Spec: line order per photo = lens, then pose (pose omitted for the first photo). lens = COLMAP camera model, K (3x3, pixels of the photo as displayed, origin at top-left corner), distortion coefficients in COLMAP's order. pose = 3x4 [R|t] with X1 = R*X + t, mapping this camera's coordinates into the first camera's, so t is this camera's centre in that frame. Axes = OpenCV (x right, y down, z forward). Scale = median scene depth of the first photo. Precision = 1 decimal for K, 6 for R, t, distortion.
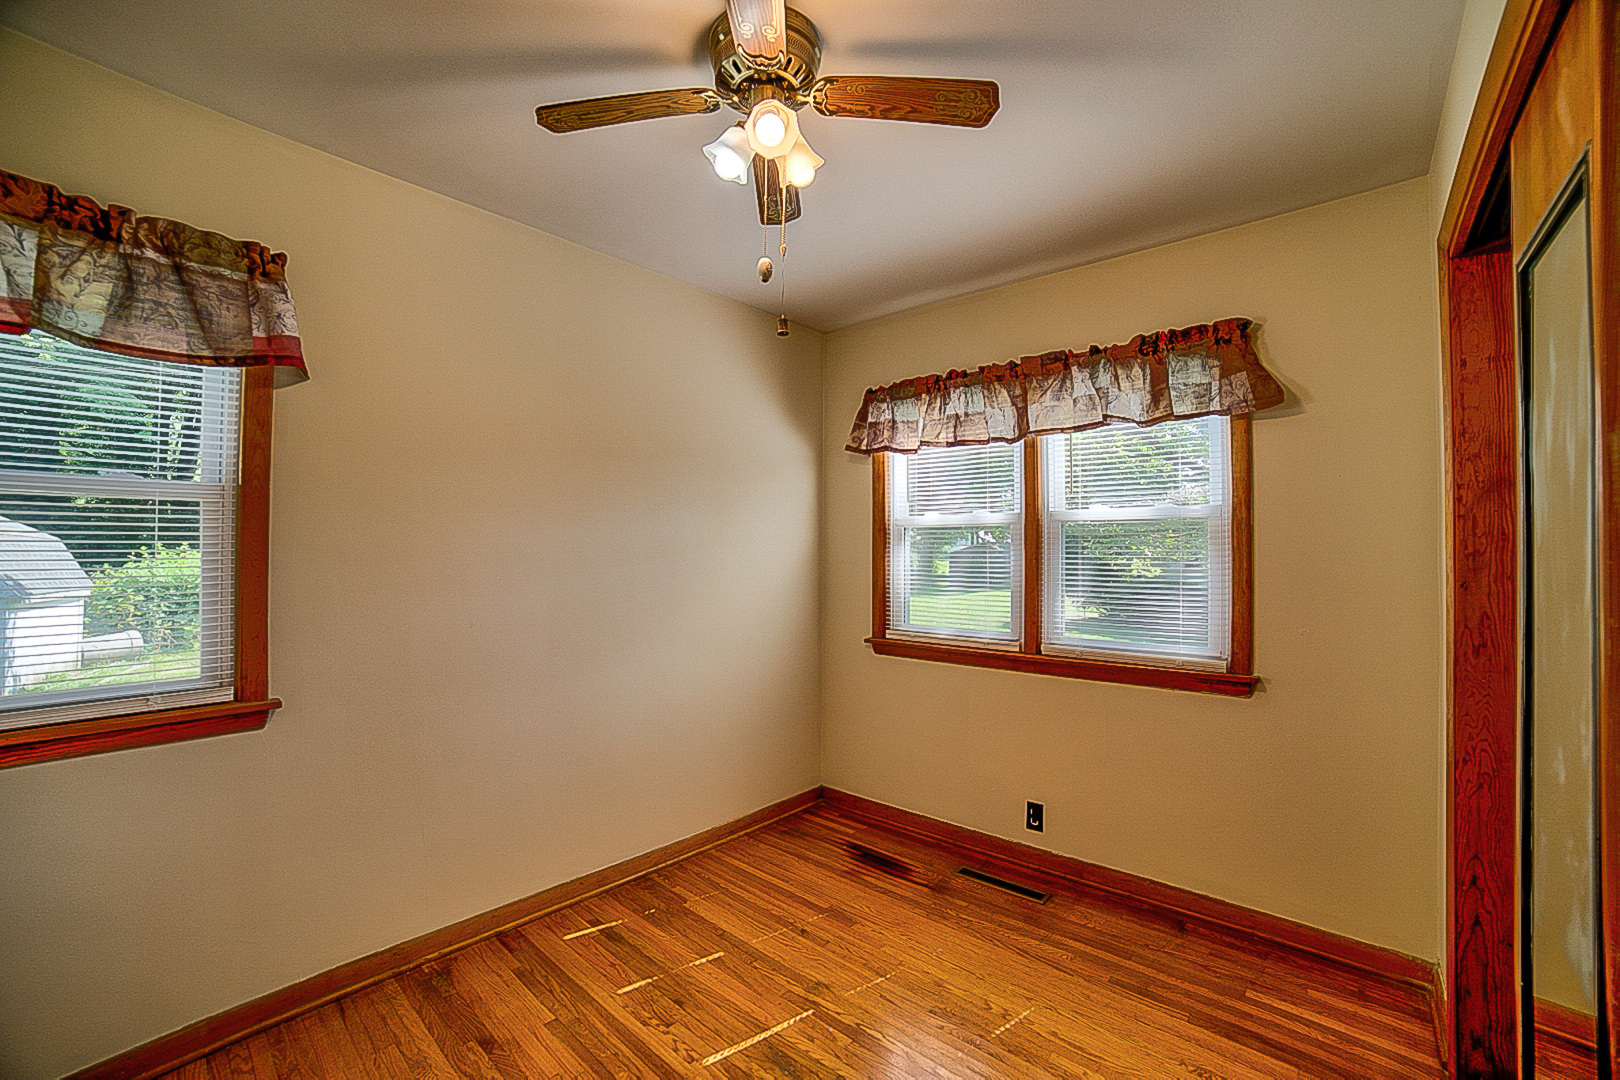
lens RADIAL K [[647.6, 0, 825.6], [0, 647.6, 547.6], [0, 0, 1]] dist [-0.042128, 0.000296]
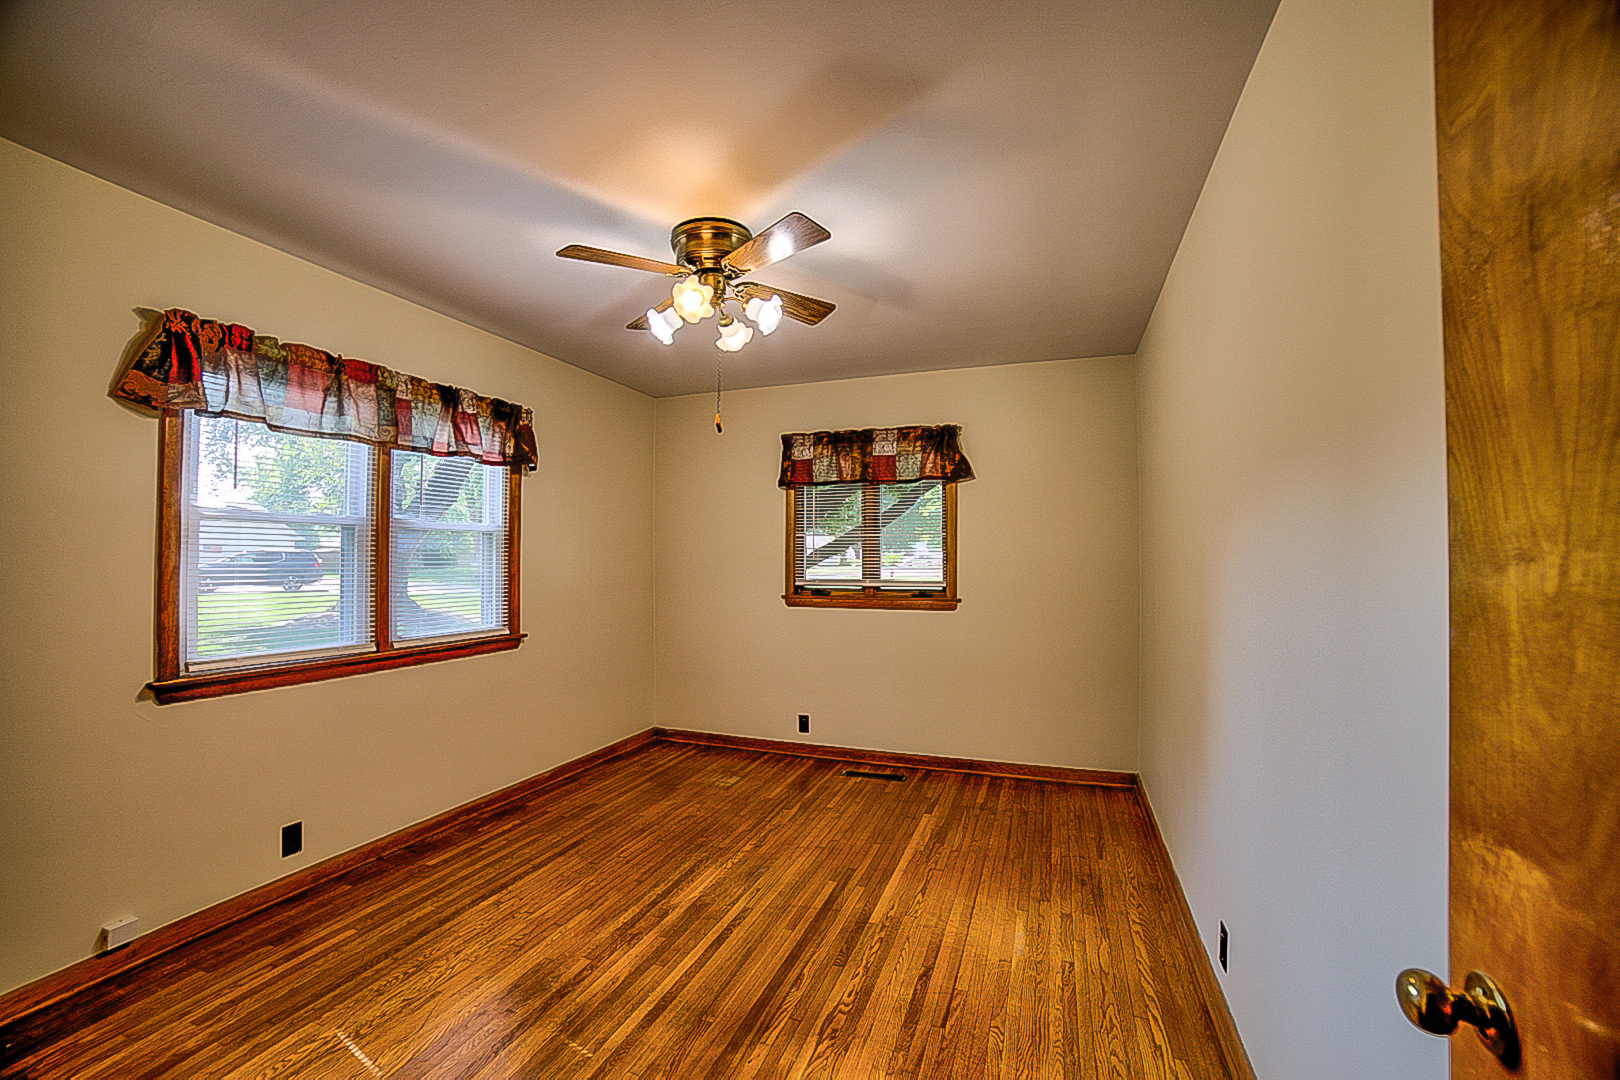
lens RADIAL K [[647.6, 0, 825.6], [0, 647.6, 547.6], [0, 0, 1]] dist [-0.042128, 0.000296]
pose [[-0.350157, 0.015931, 0.936555, -0.923916], [-0.009098, 0.999750, -0.020408, 0.009208], [-0.936647, -0.015667, -0.349925, 0.705370]]
